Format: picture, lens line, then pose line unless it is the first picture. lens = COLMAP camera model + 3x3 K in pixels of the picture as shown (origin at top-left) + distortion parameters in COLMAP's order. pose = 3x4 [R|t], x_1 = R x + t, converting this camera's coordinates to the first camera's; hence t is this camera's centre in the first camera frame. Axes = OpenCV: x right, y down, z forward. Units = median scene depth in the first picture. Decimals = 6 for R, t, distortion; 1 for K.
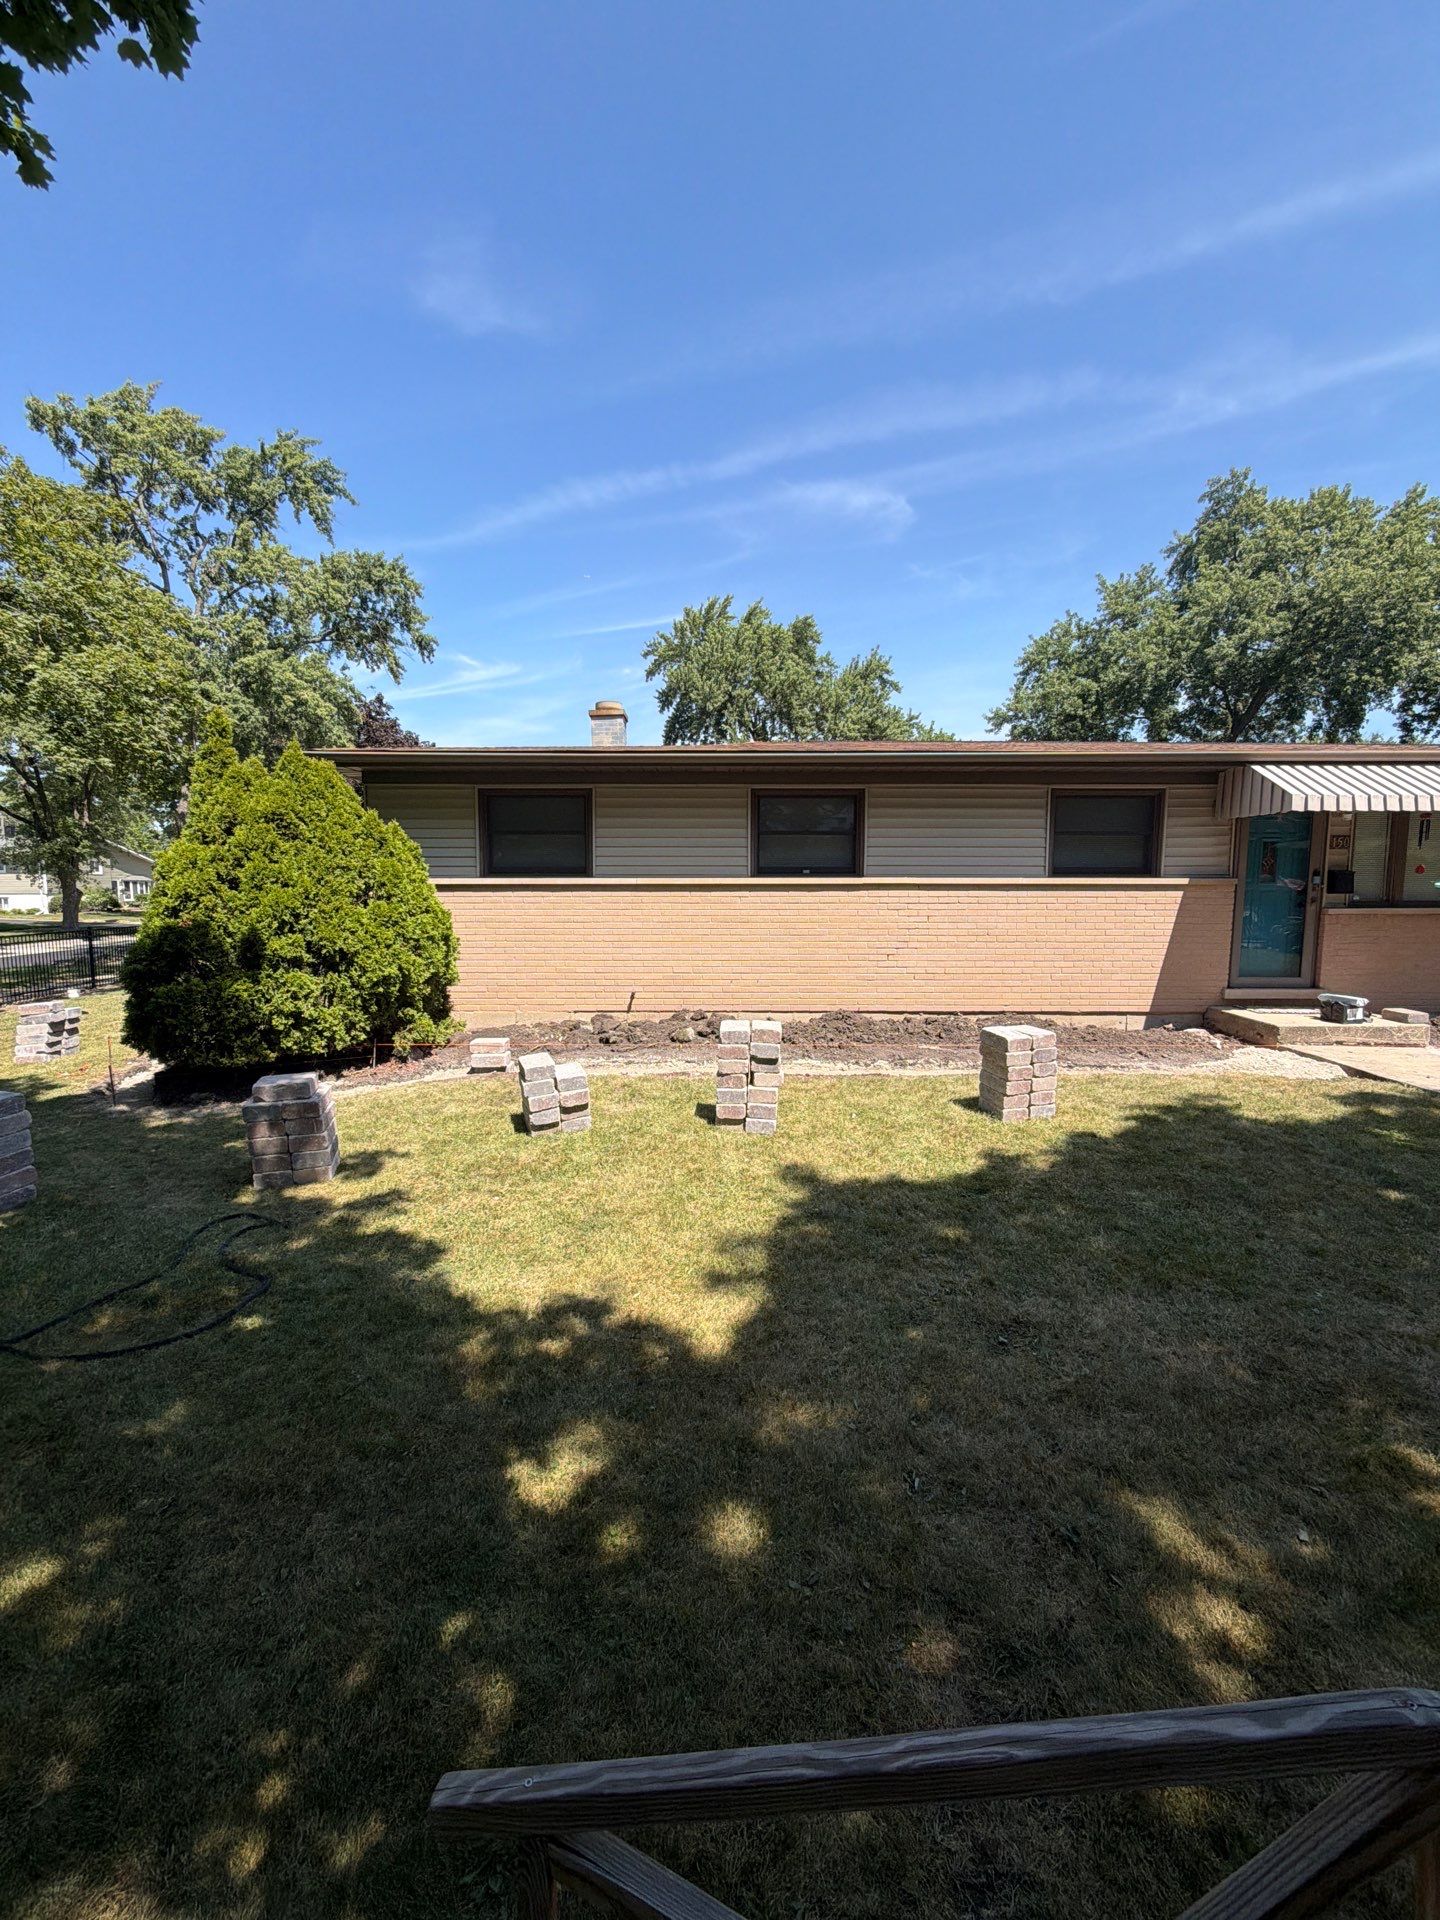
lens RADIAL K [[760.6, 0, 718.3], [0, 760.6, 961.6], [0, 0, 1]] dist [-0.001361, 0.000529]
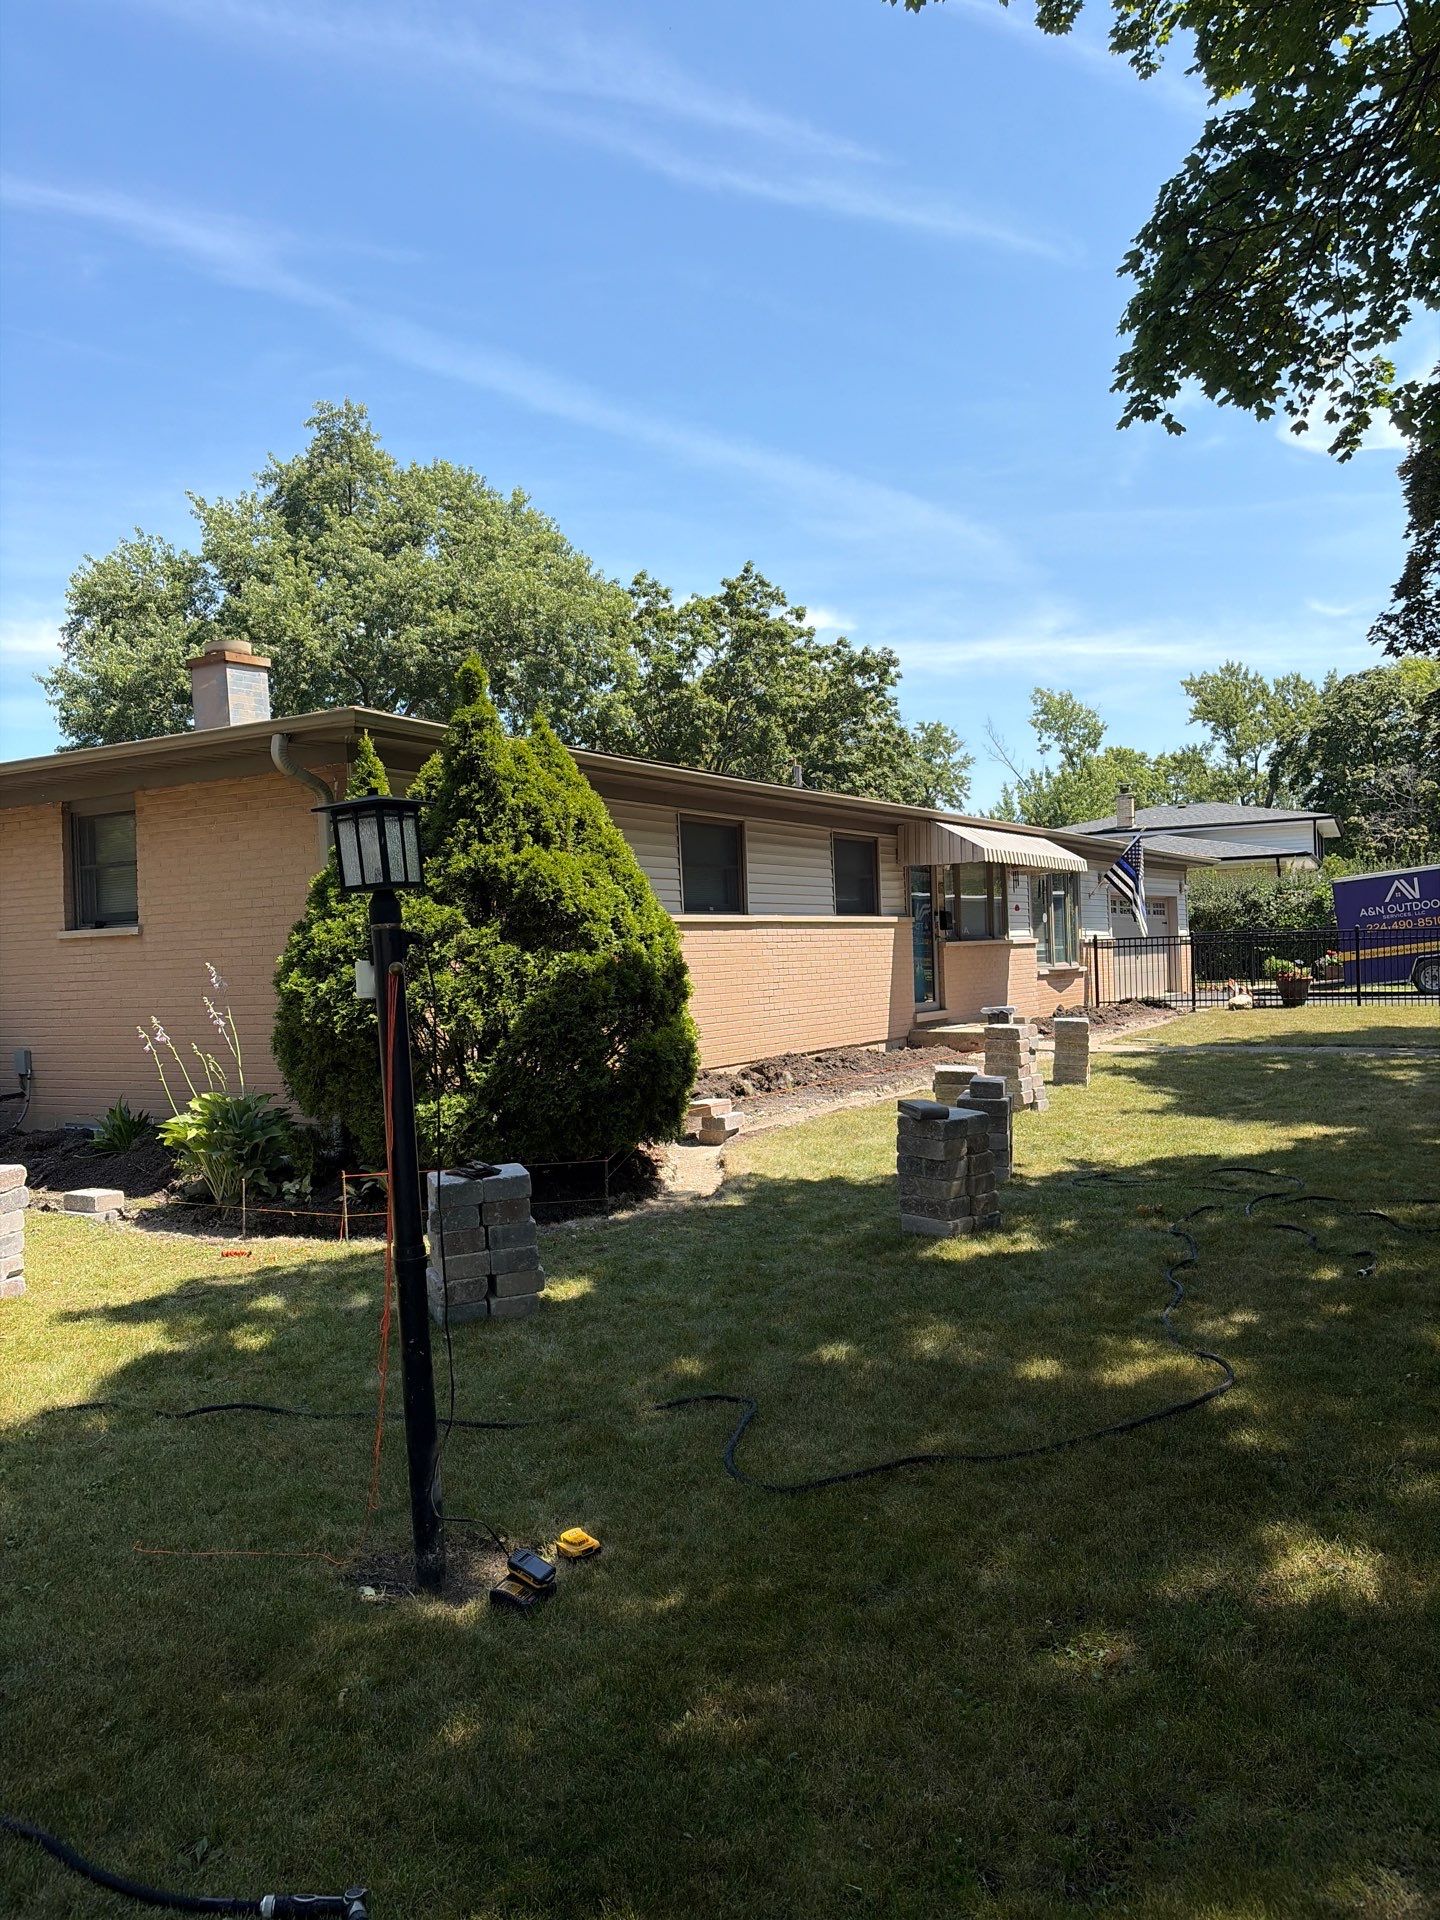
lens RADIAL K [[1435.9, 0, 703.1], [0, 1435.9, 953.1], [0, 0, 1]] dist [0.058718, -0.064332]
pose [[0.521292, -0.017817, 0.853192, -1.304093], [0.120846, 0.991248, -0.053135, 0.020864], [-0.844779, 0.130804, 0.518883, 0.144691]]
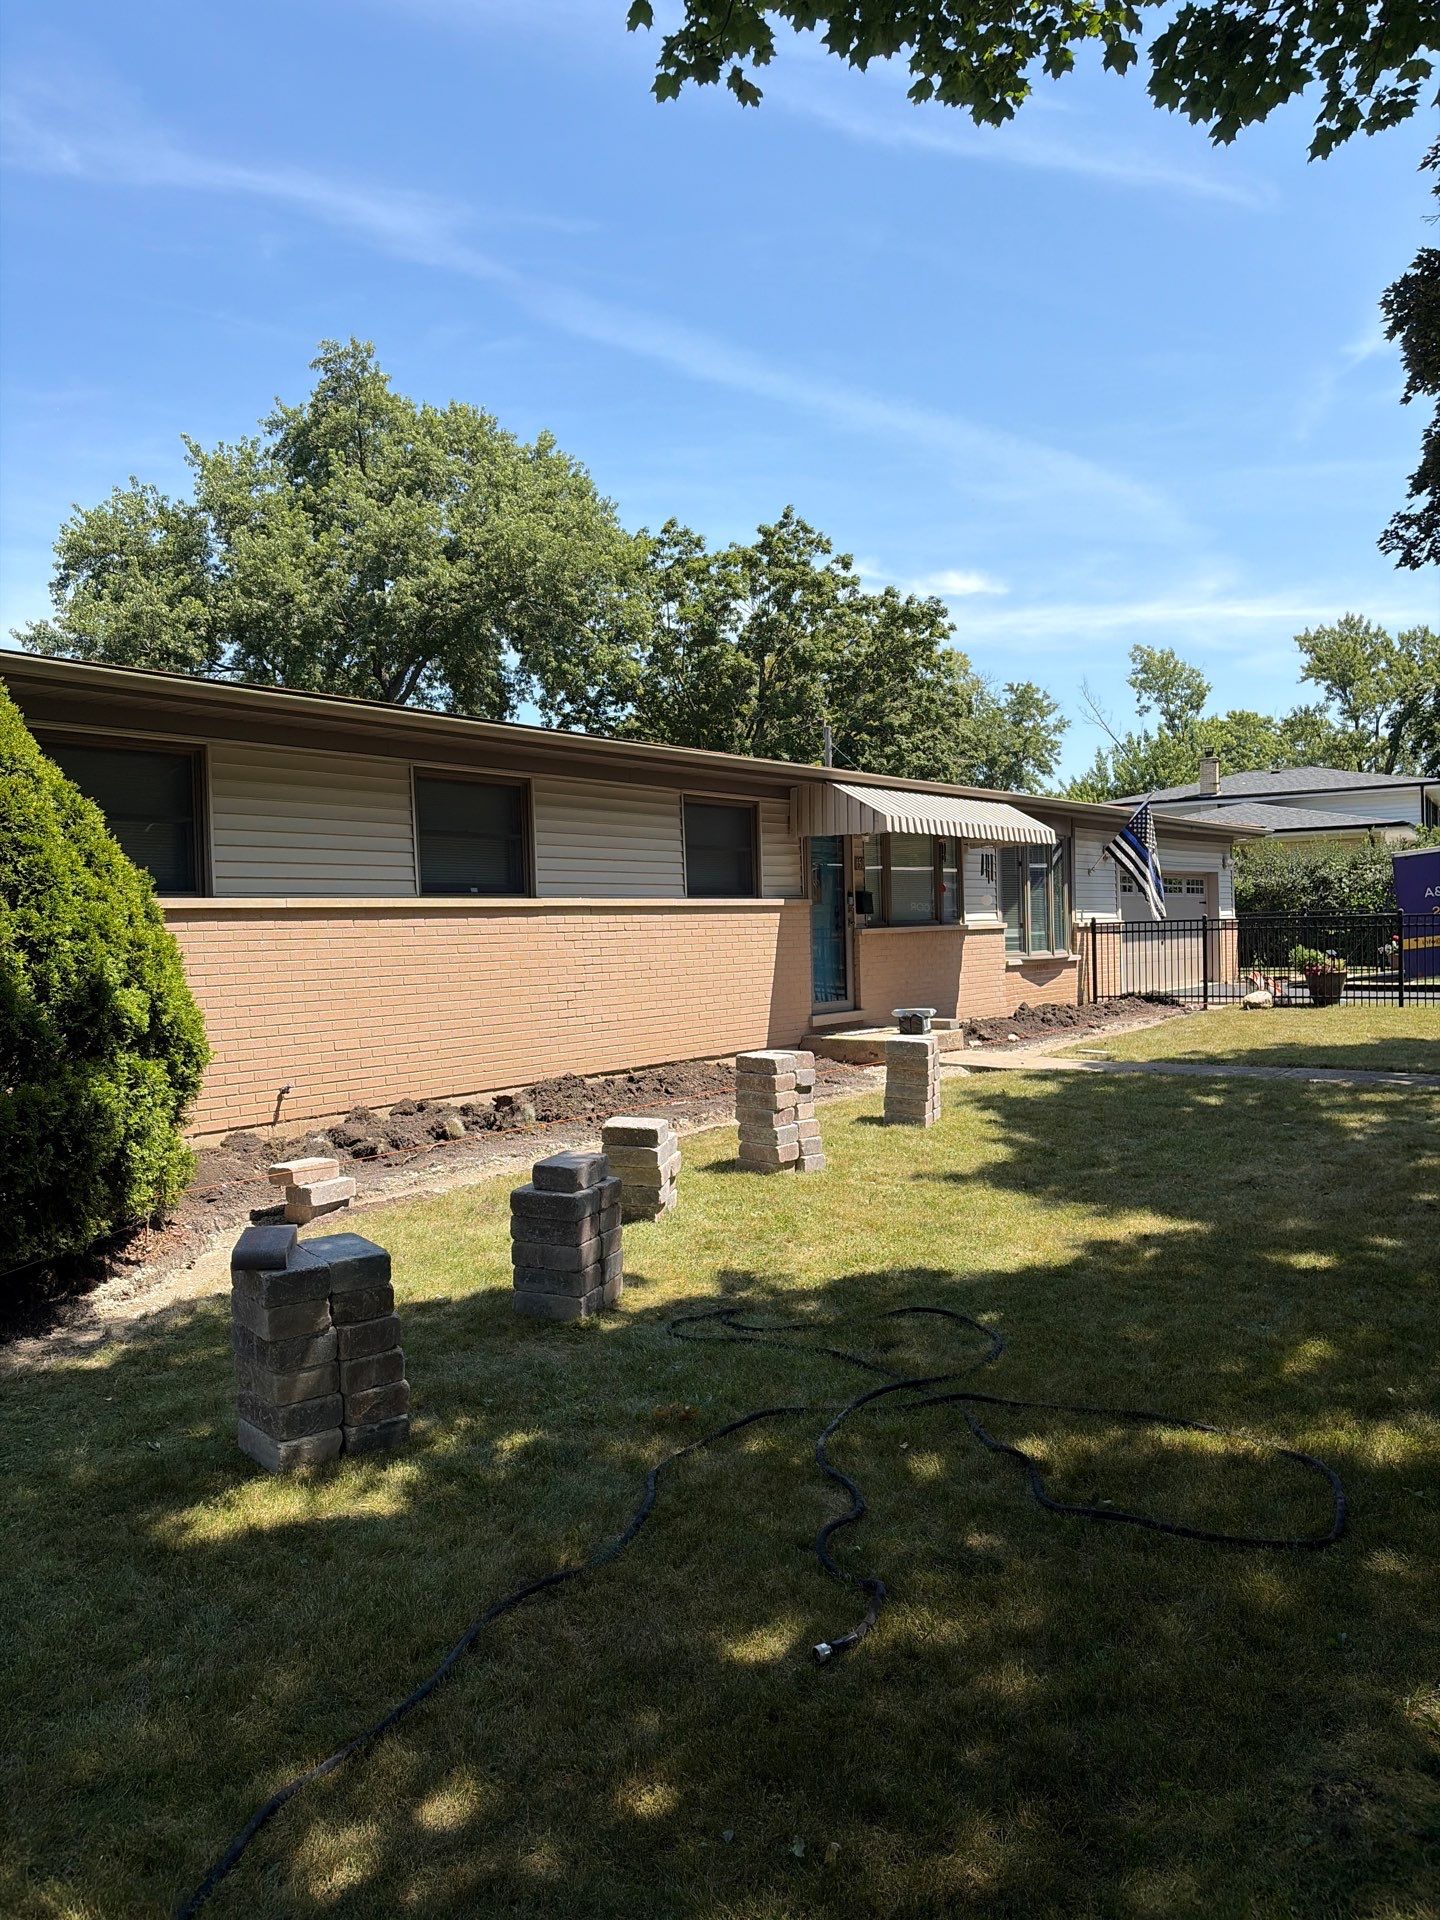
lens RADIAL K [[1435.9, 0, 704.1], [0, 1435.9, 962.7], [0, 0, 1]] dist [0.058718, -0.064332]
pose [[0.592872, -0.035812, 0.804500, -0.818018], [0.108618, 0.993438, -0.035823, 0.018521], [-0.797938, 0.108622, 0.592871, 0.051979]]
